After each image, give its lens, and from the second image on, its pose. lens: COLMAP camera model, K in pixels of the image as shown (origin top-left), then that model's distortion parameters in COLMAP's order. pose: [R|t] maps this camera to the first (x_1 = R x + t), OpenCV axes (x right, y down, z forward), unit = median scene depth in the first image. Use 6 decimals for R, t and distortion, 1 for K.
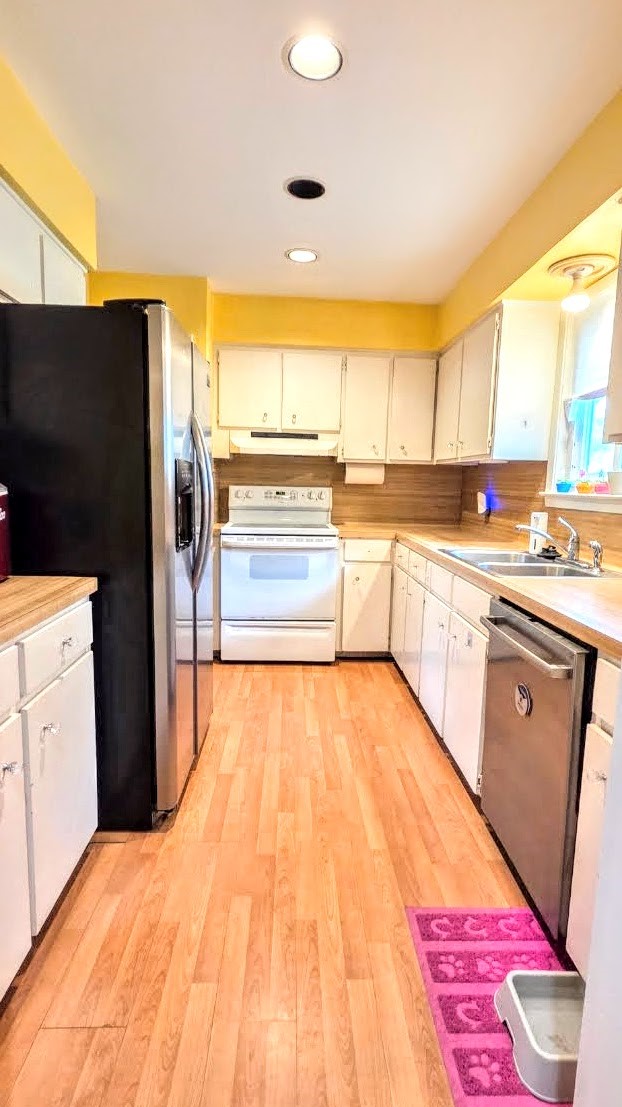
lens RADIAL K [[563.1, 0, 306.1], [0, 563.1, 559.2], [0, 0, 1]] dist [-0.003419, 0.000586]
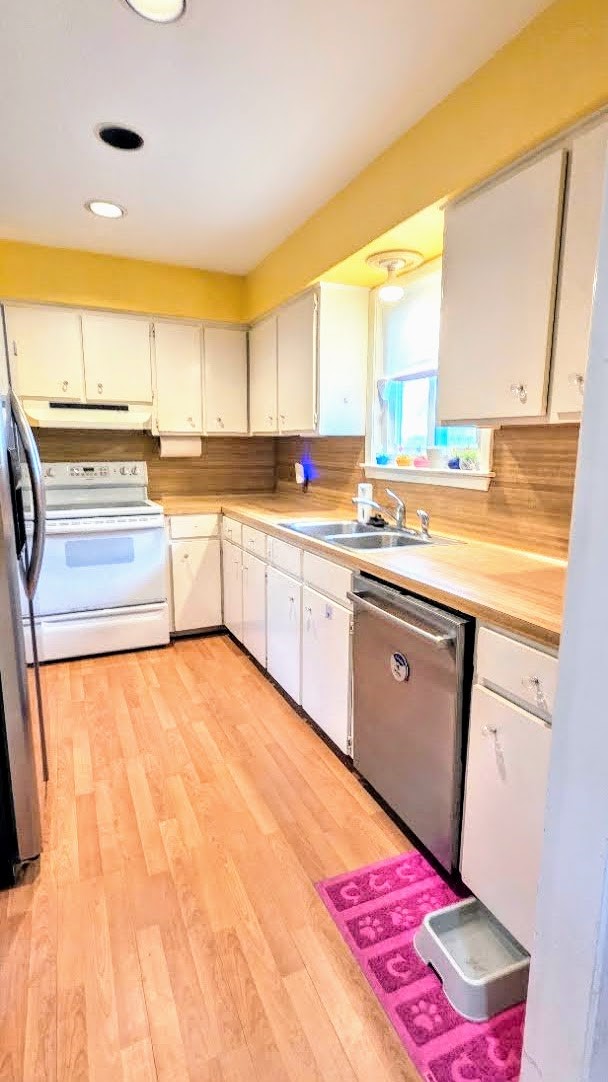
lens RADIAL K [[550.4, 0, 307.1], [0, 550.4, 540.9], [0, 0, 1]] dist [-0.003419, 0.000586]
pose [[0.921781, -0.085568, 0.378151, -0.120196], [0.069538, 0.996013, 0.055872, -0.048670], [-0.381424, -0.025206, 0.924056, 0.065151]]
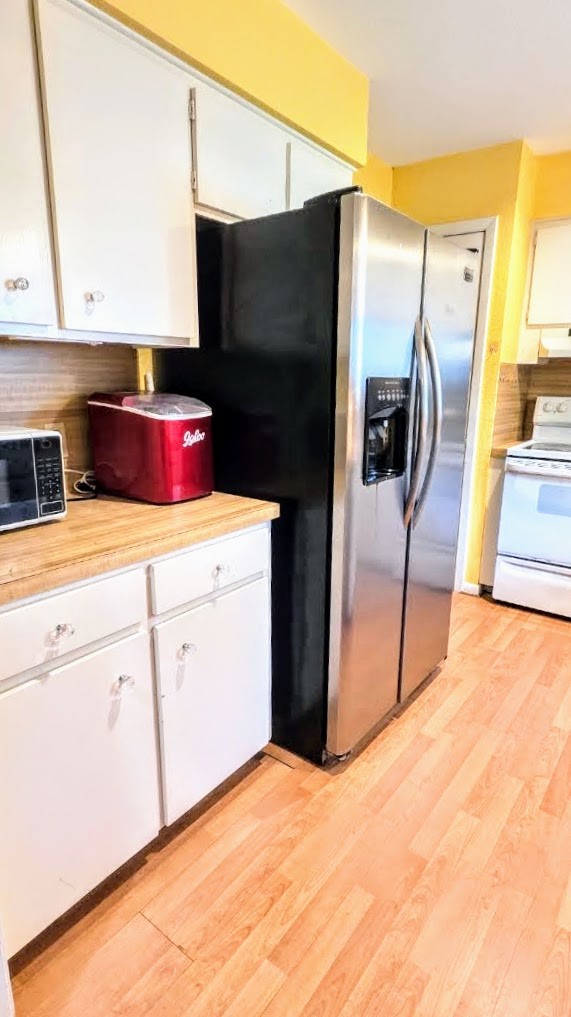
lens RADIAL K [[550.2, 0, 284.9], [0, 550.2, 505.9], [0, 0, 1]] dist [0.000033, -0.000783]
pose [[0.774828, 0.139768, -0.616528, 0.175314], [-0.084299, 0.989387, 0.118351, -0.061396], [0.626526, -0.039729, 0.778387, 0.214491]]
